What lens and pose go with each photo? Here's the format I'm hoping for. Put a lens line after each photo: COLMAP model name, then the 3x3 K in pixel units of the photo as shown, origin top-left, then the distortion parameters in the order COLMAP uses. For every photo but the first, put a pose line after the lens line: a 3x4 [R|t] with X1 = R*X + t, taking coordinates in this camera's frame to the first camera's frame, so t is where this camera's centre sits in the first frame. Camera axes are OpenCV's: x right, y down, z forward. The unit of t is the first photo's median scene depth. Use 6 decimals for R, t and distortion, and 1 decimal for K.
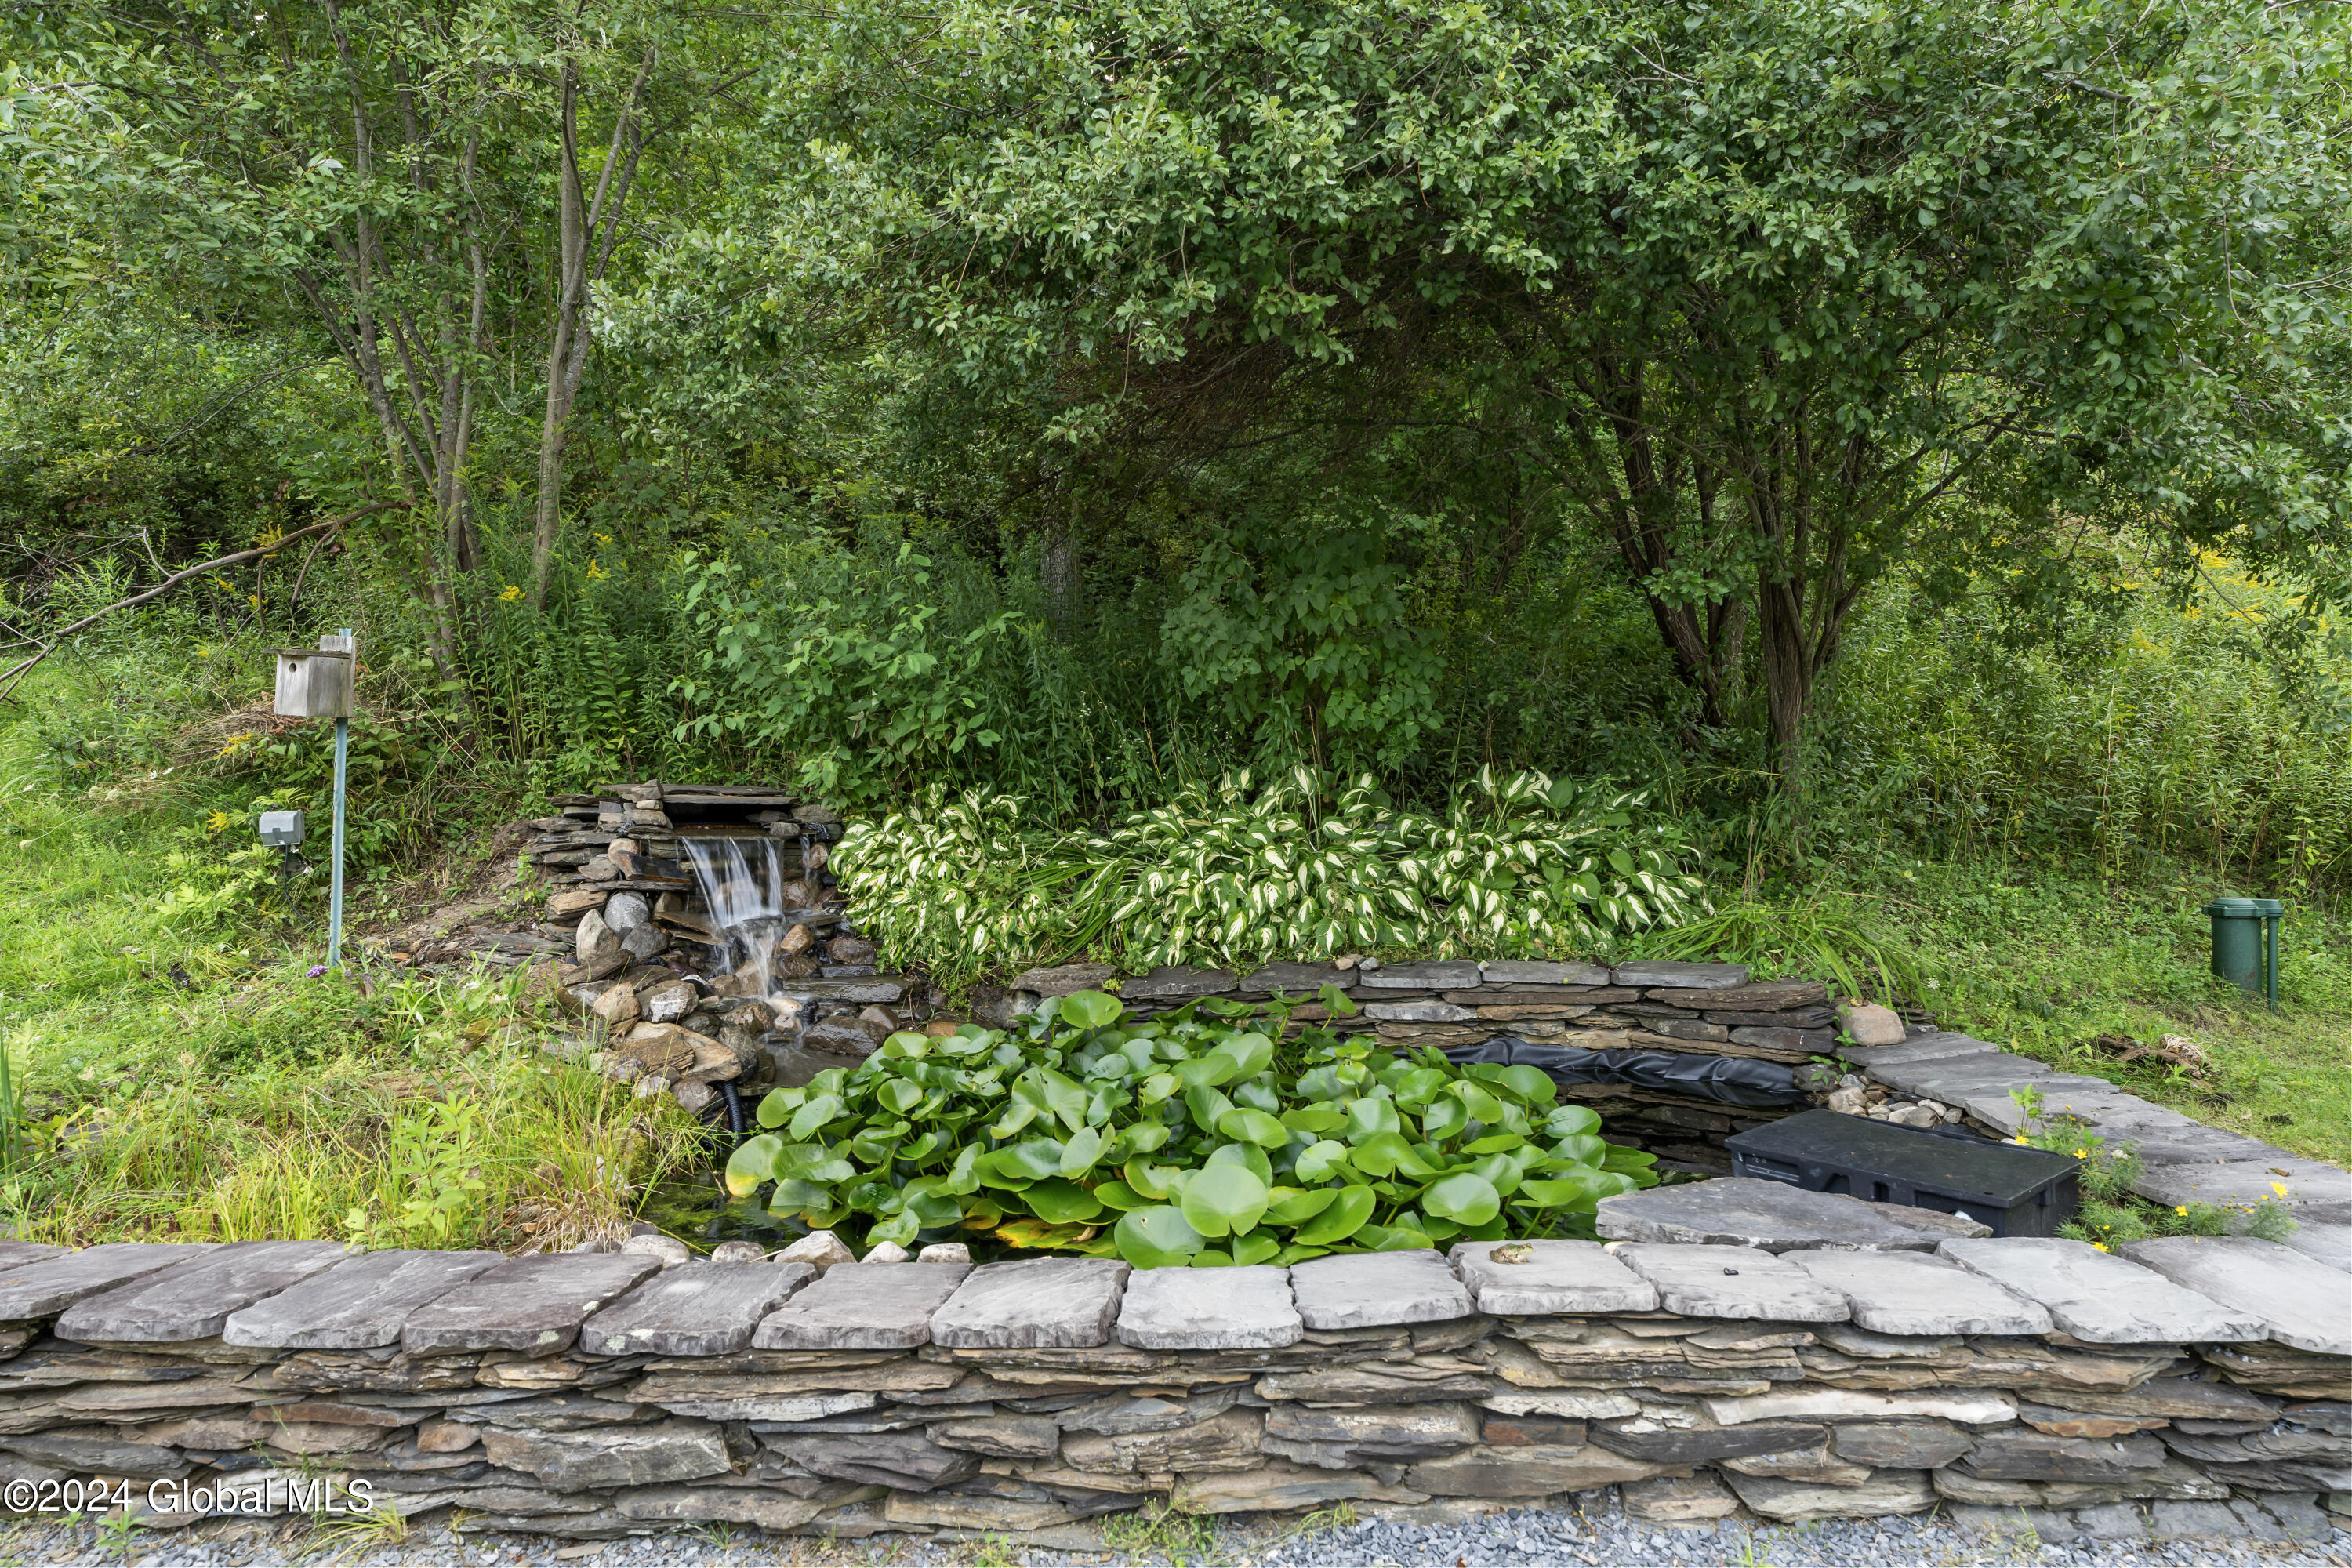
lens RADIAL K [[1336.0, 0, 1176.0], [0, 1336.0, 784.0], [0, 0, 1]] dist [0.000441, 0.000053]
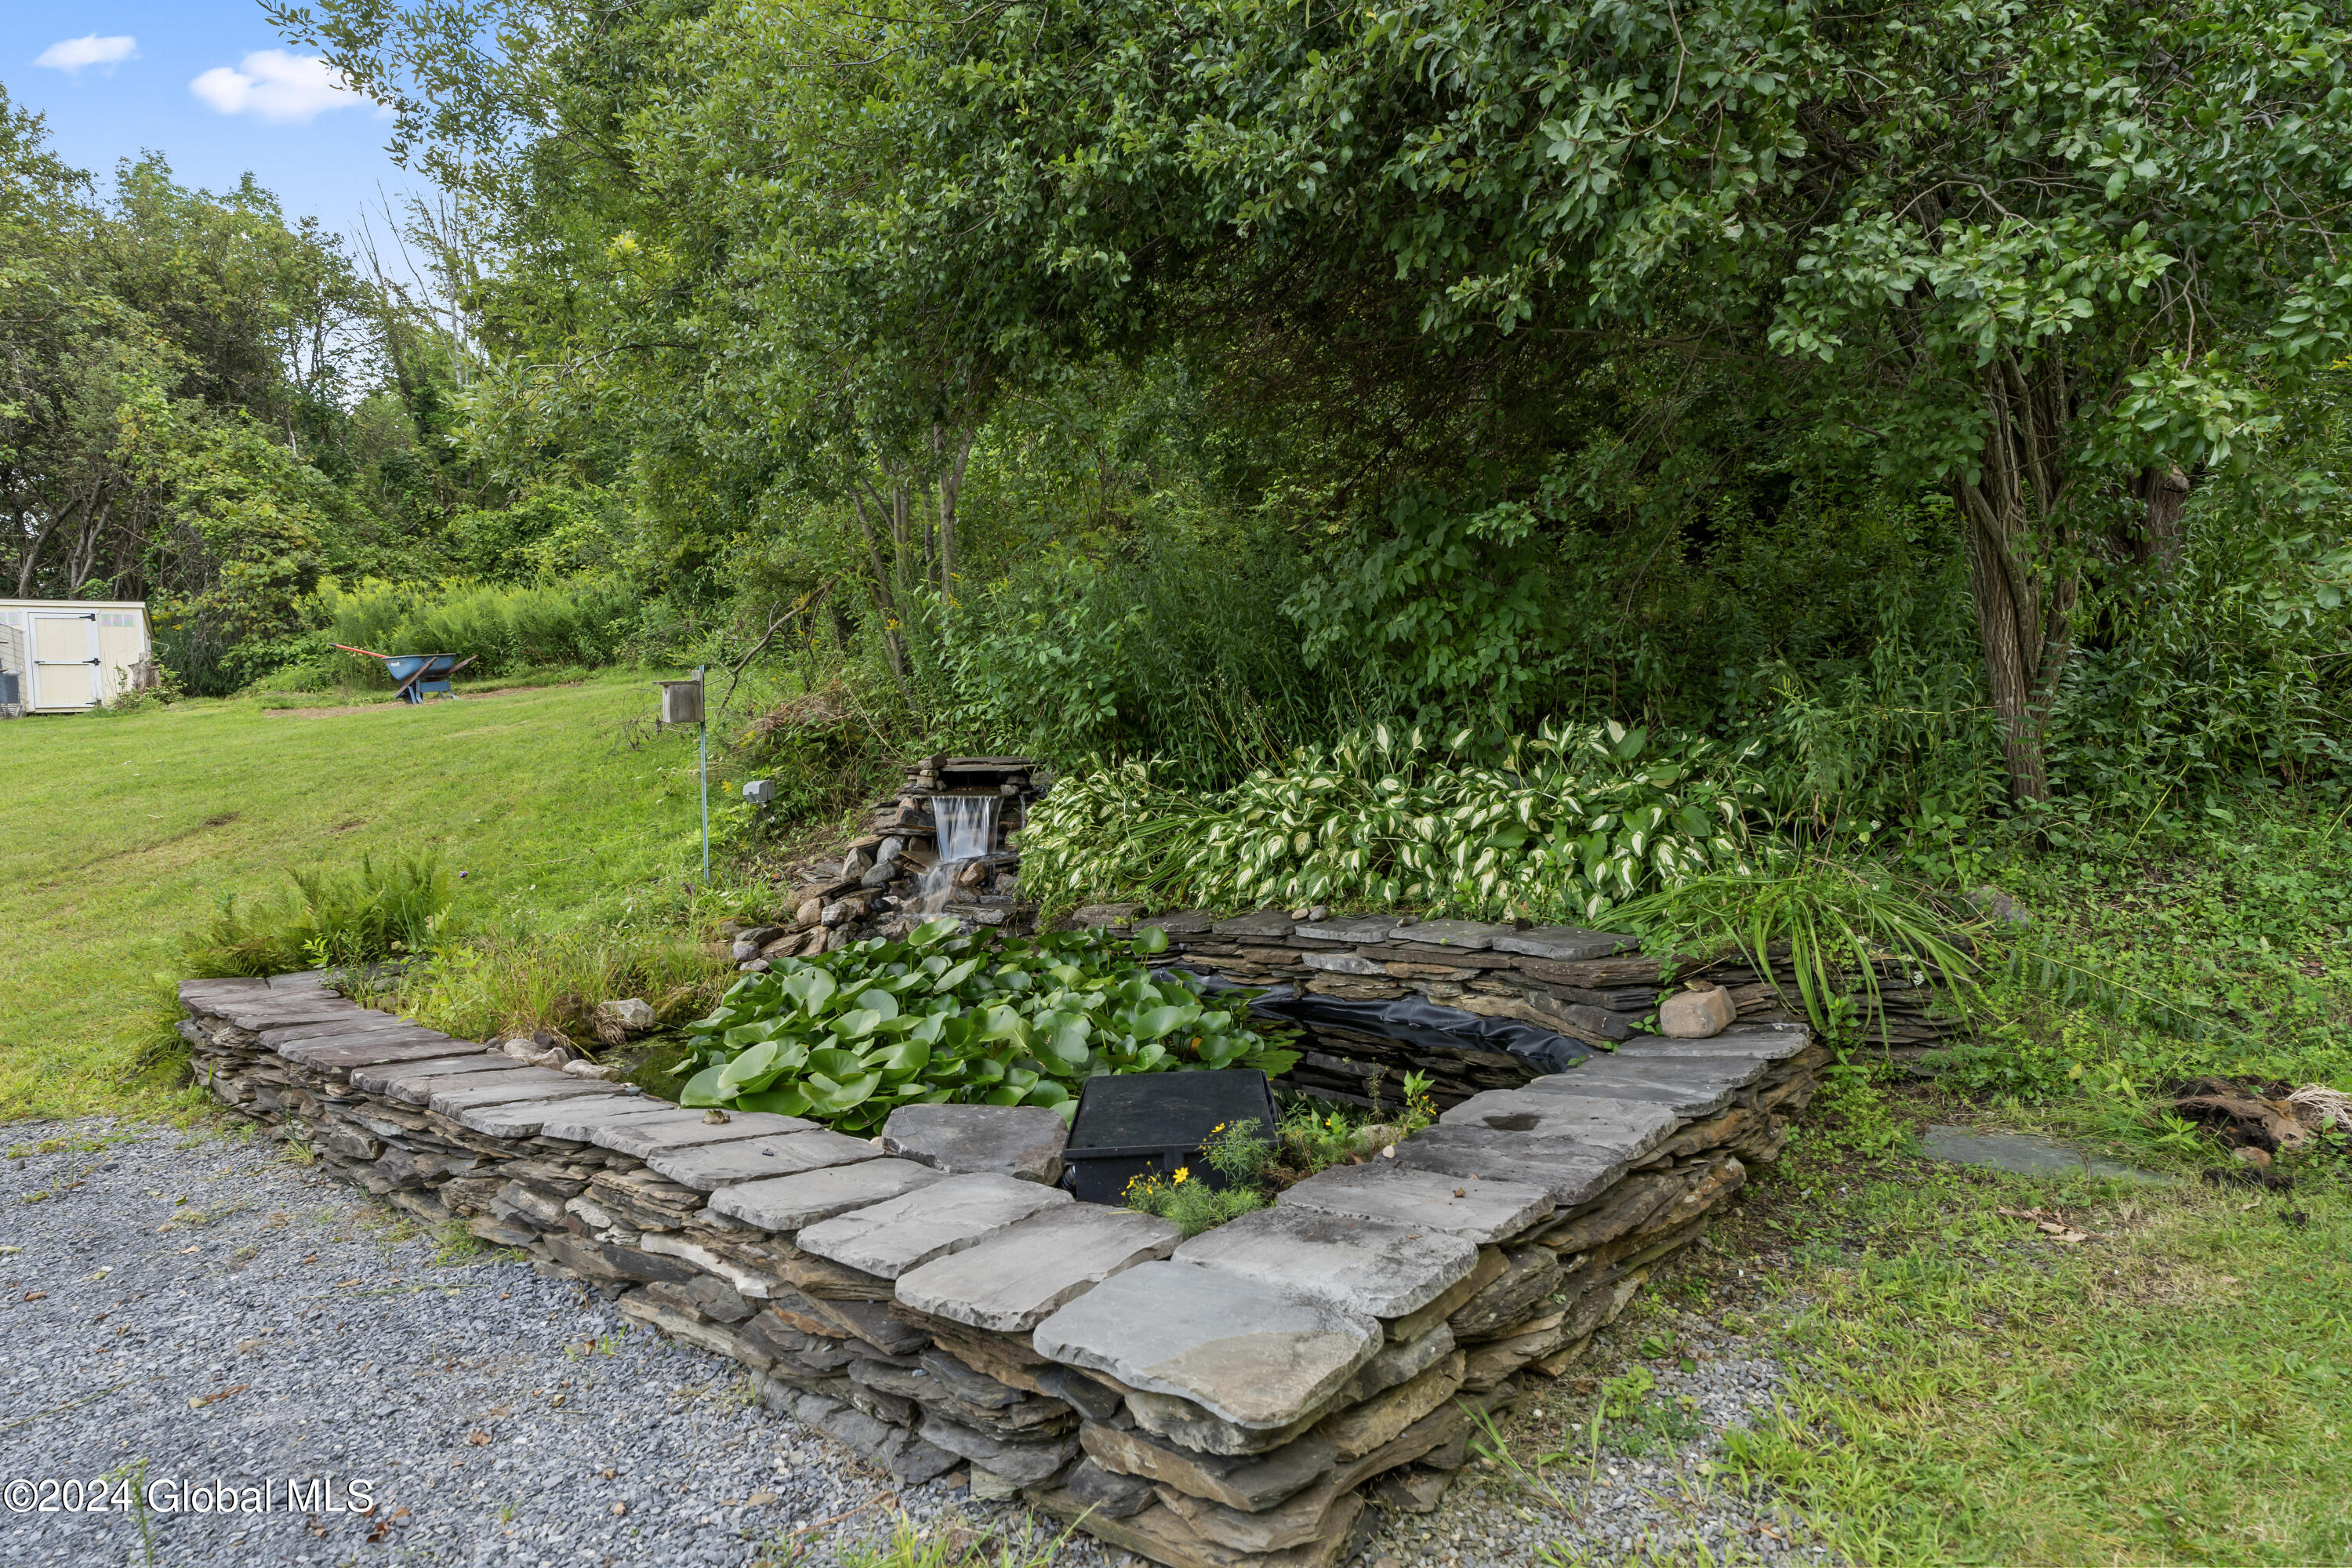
lens RADIAL K [[1251.6, 0, 1176.0], [0, 1251.6, 784.0], [0, 0, 1]] dist [0.001608, 0.000673]
pose [[0.785951, -0.011125, -0.618189, 0.687345], [0.031602, 0.999254, 0.022195, 0.006168], [0.617480, -0.036981, 0.785716, 0.164603]]
